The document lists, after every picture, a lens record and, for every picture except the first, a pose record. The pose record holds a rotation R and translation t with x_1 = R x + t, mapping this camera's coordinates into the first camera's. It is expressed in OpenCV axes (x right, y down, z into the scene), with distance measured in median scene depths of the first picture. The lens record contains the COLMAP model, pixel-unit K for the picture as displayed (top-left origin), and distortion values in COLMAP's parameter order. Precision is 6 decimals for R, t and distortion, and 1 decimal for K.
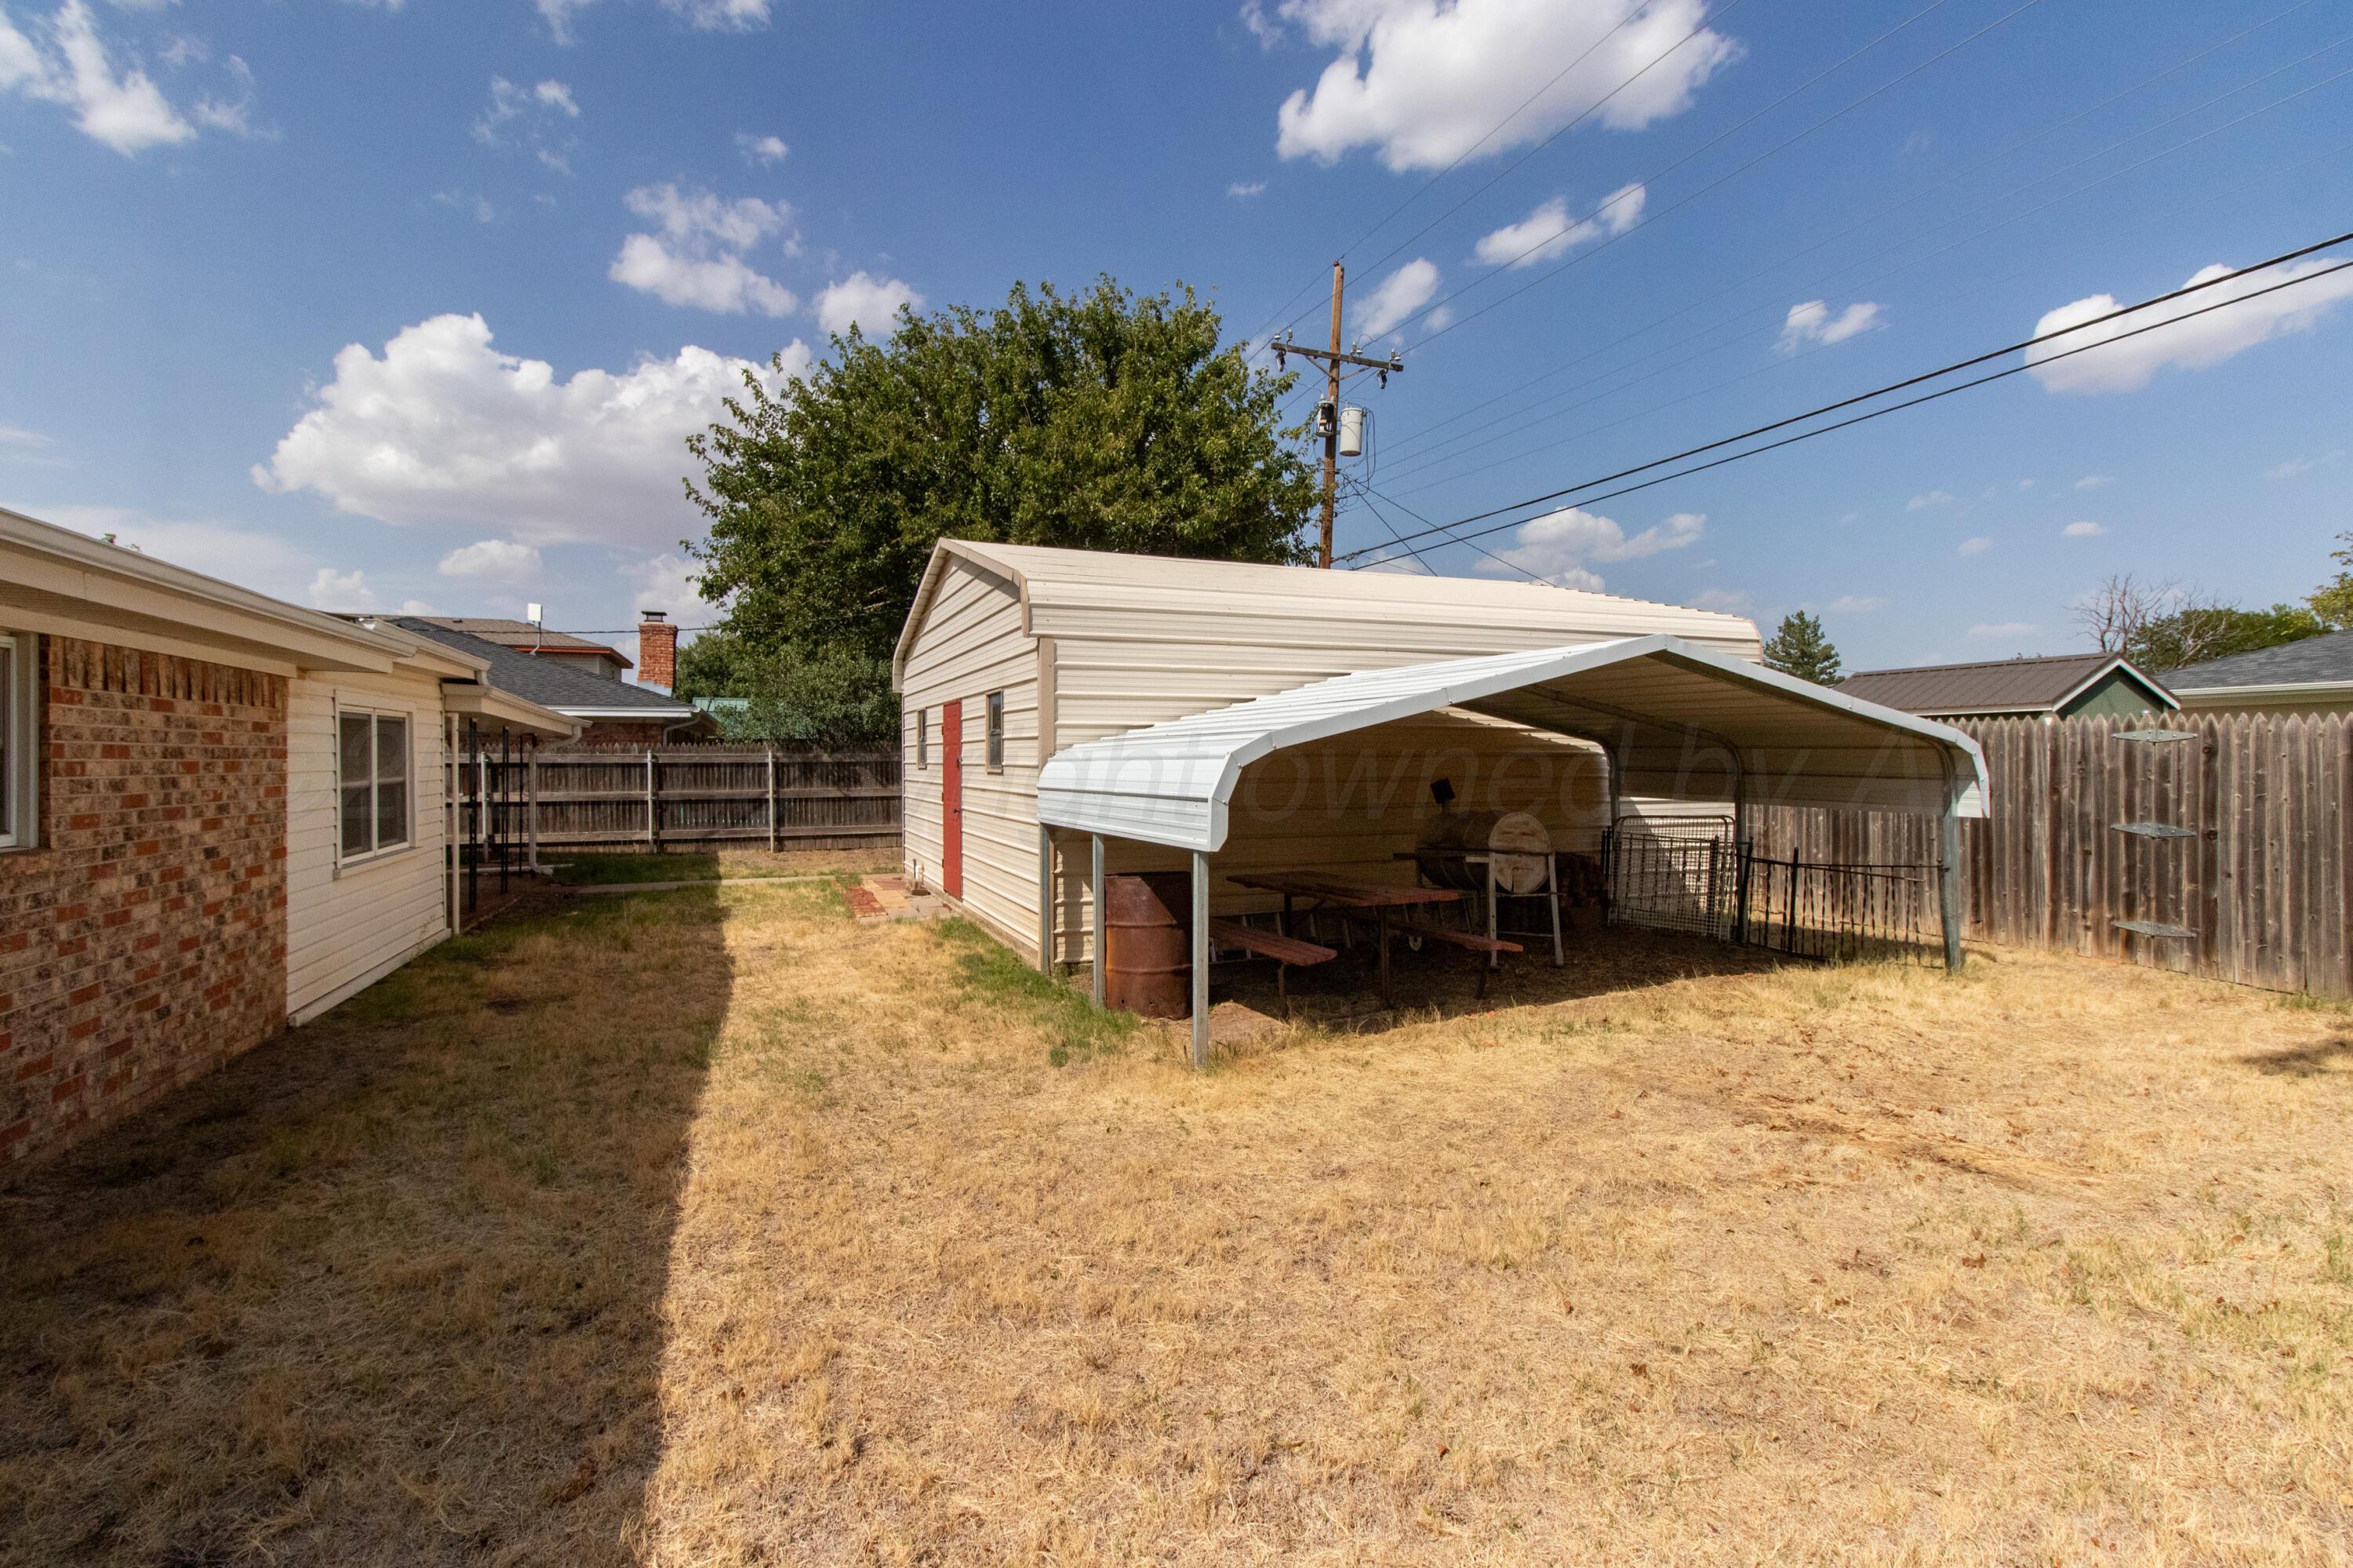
lens RADIAL K [[1098.8, 0, 1171.1], [0, 1098.8, 769.2], [0, 0, 1]] dist [-0.002014, 0.001668]
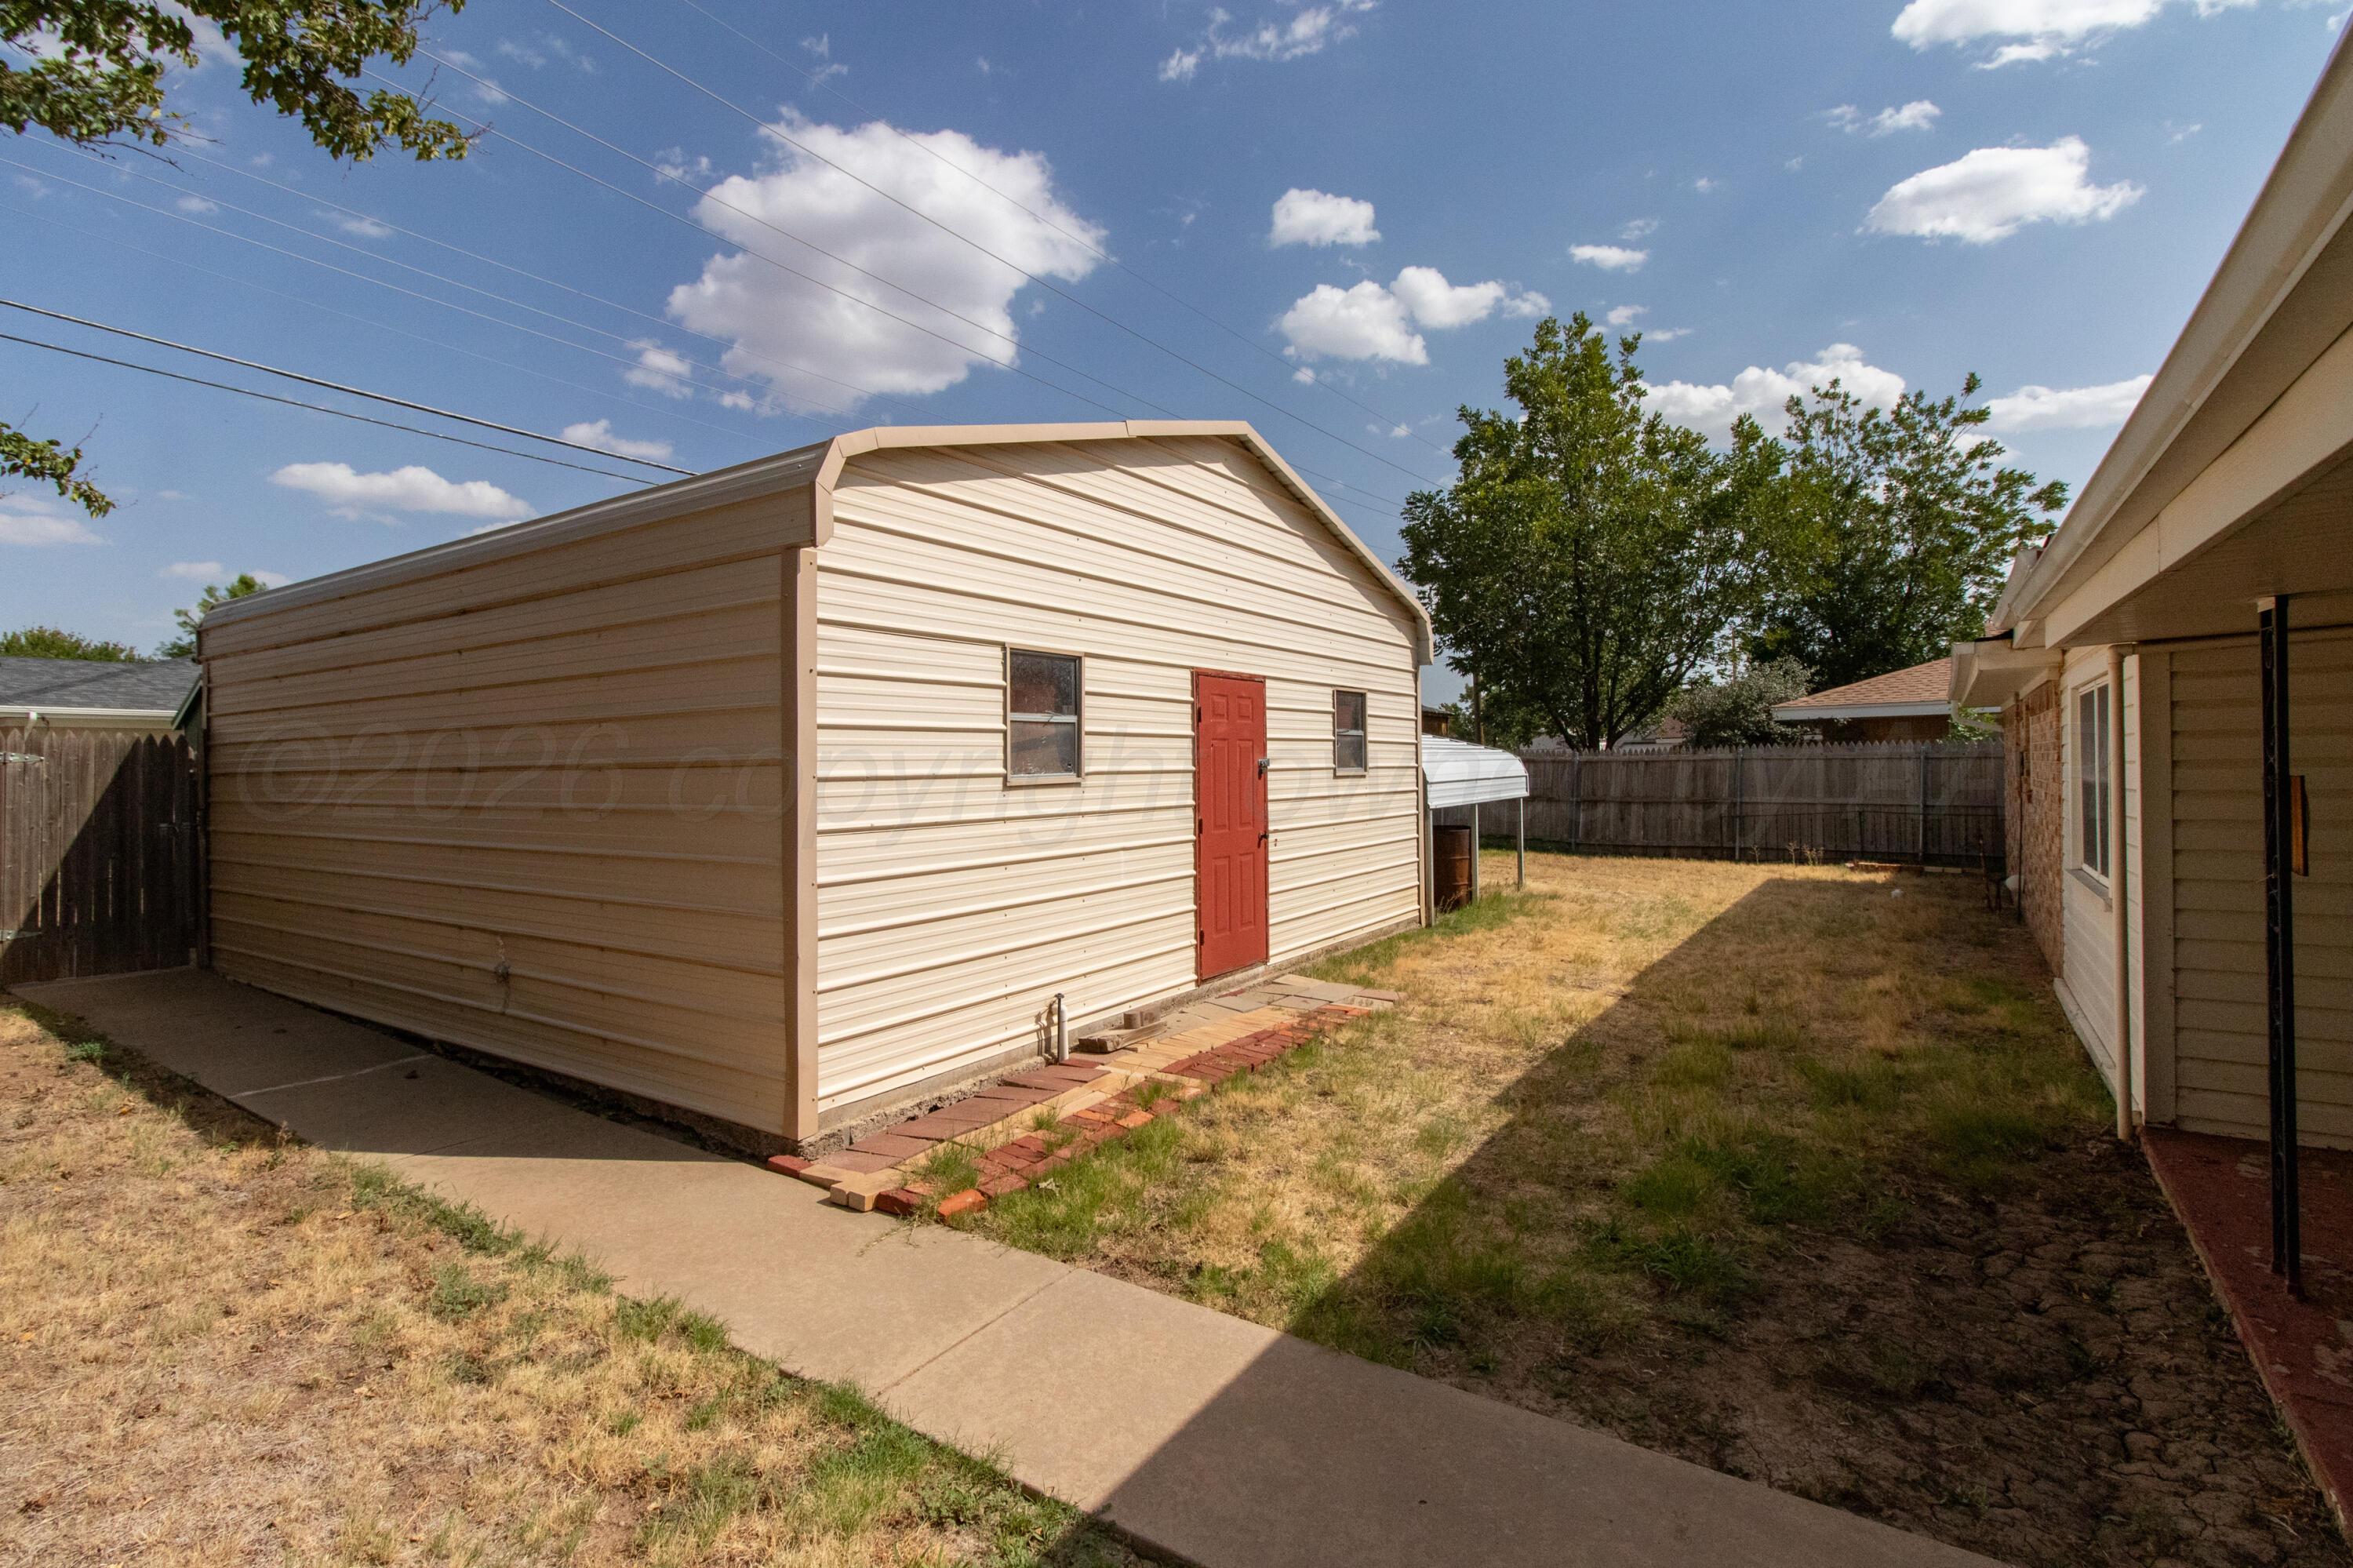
lens RADIAL K [[1098.8, 0, 1170.6], [0, 1098.8, 771.6], [0, 0, 1]] dist [-0.002014, 0.001668]
pose [[-0.564992, 0.008455, 0.825053, -0.847444], [0.021393, 0.999761, 0.004405, -0.007702], [-0.824819, 0.020139, -0.565038, 1.655556]]
